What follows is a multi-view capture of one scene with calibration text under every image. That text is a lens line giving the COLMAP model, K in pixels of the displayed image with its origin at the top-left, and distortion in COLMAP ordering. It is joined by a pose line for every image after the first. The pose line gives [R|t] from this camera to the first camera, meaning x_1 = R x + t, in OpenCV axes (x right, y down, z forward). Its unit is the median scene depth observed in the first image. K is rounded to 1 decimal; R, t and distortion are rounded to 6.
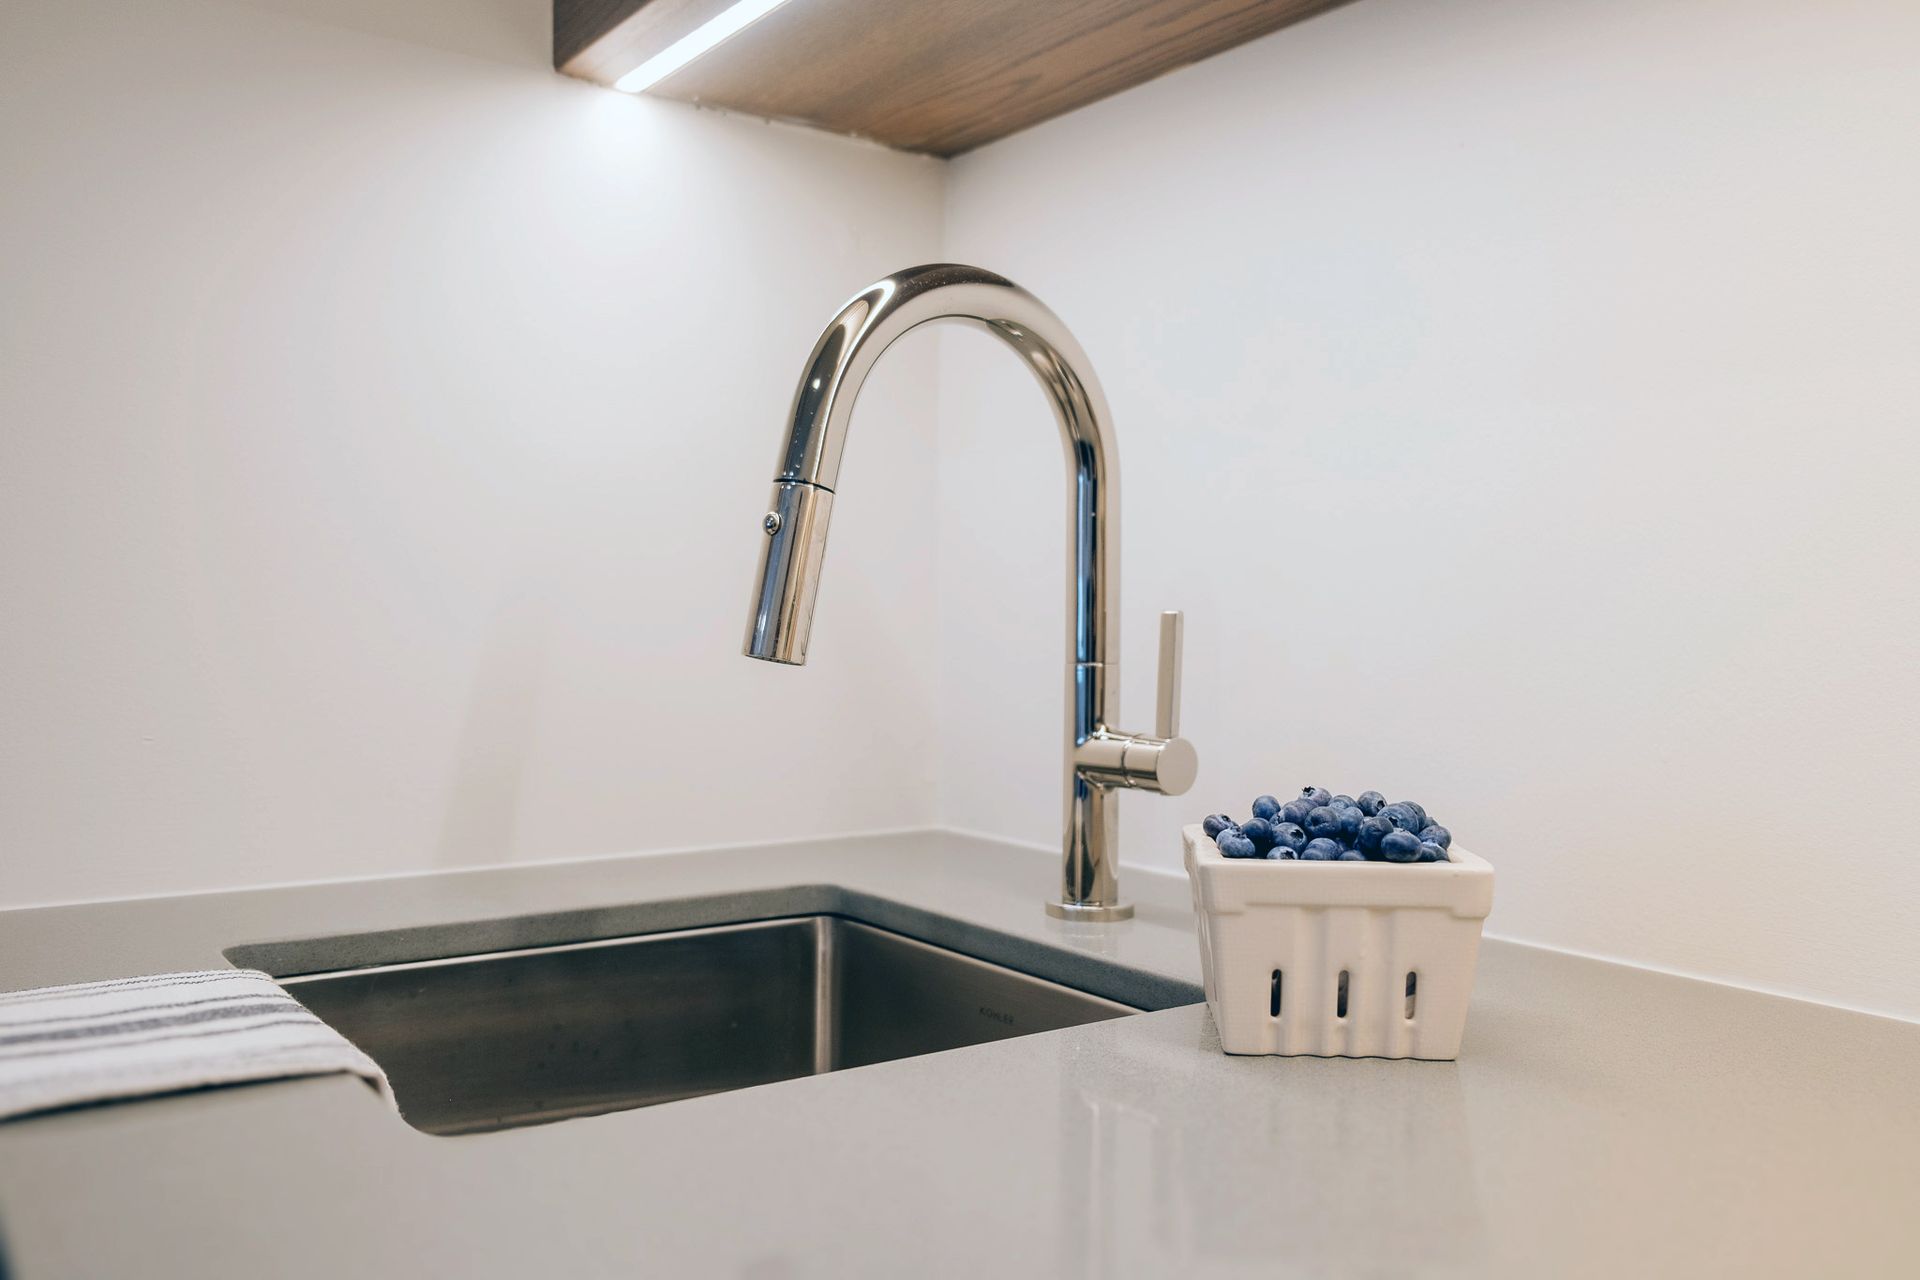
lens RADIAL K [[1710.0, 0, 865.7], [0, 1710.0, 643.0], [0, 0, 1]] dist [0.010883, -0.001931]
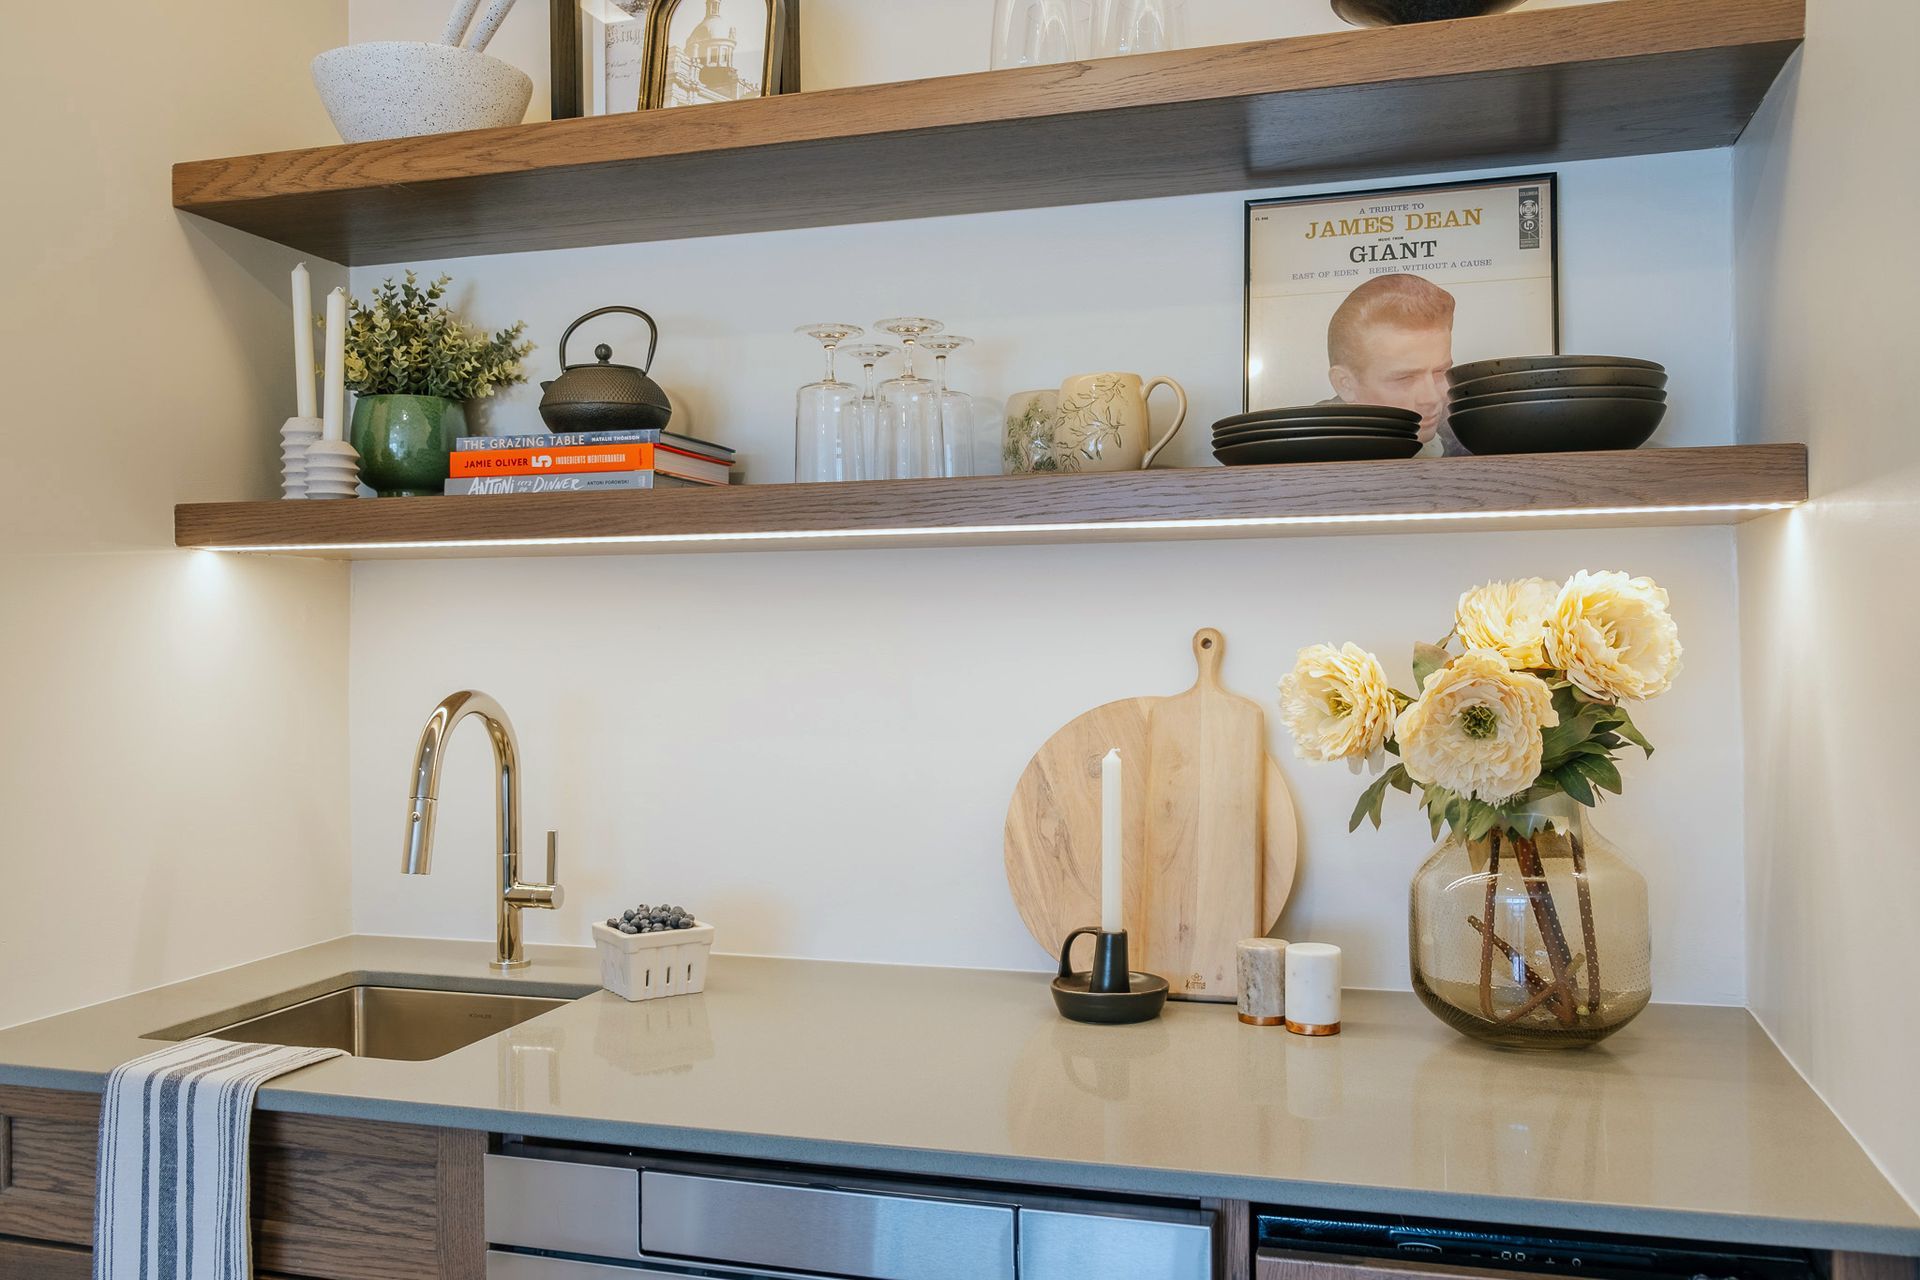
lens RADIAL K [[1710.0, 0, 865.7], [0, 1710.0, 643.0], [0, 0, 1]] dist [0.010883, -0.001931]
pose [[0.835525, -0.034117, 0.548392, -0.742142], [0.046888, 0.998857, -0.009297, -0.233247], [-0.547448, 0.033481, 0.836170, -1.205973]]
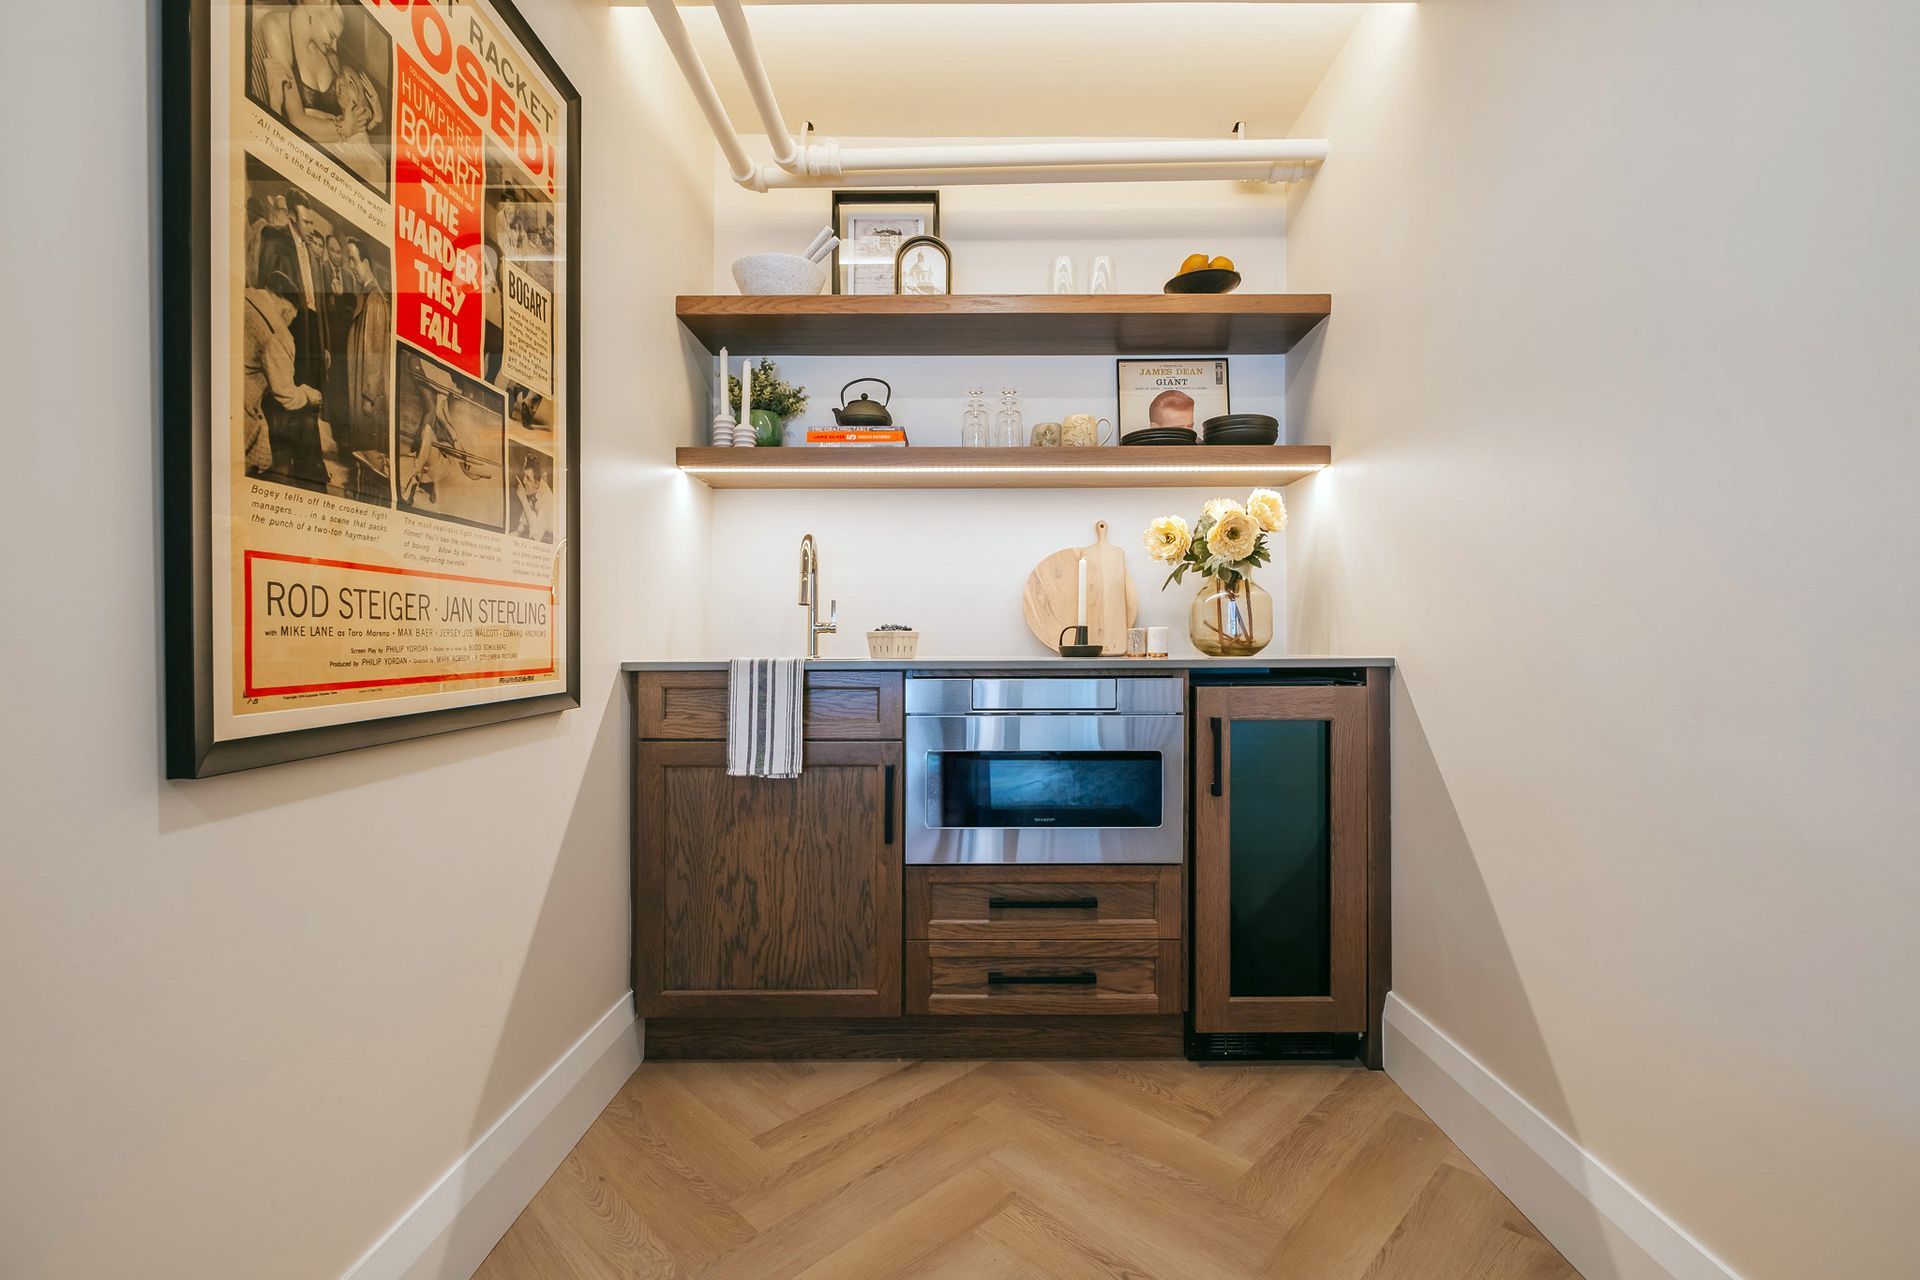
lens RADIAL K [[900.1, 0, 960.0], [0, 900.1, 640.0], [0, 0, 1]] dist [0.010289, -0.007738]
pose [[0.630818, -0.024047, 0.775558, -1.834341], [0.037773, 0.999286, 0.000261, 0.131767], [-0.775011, 0.029130, 0.631276, -1.144972]]
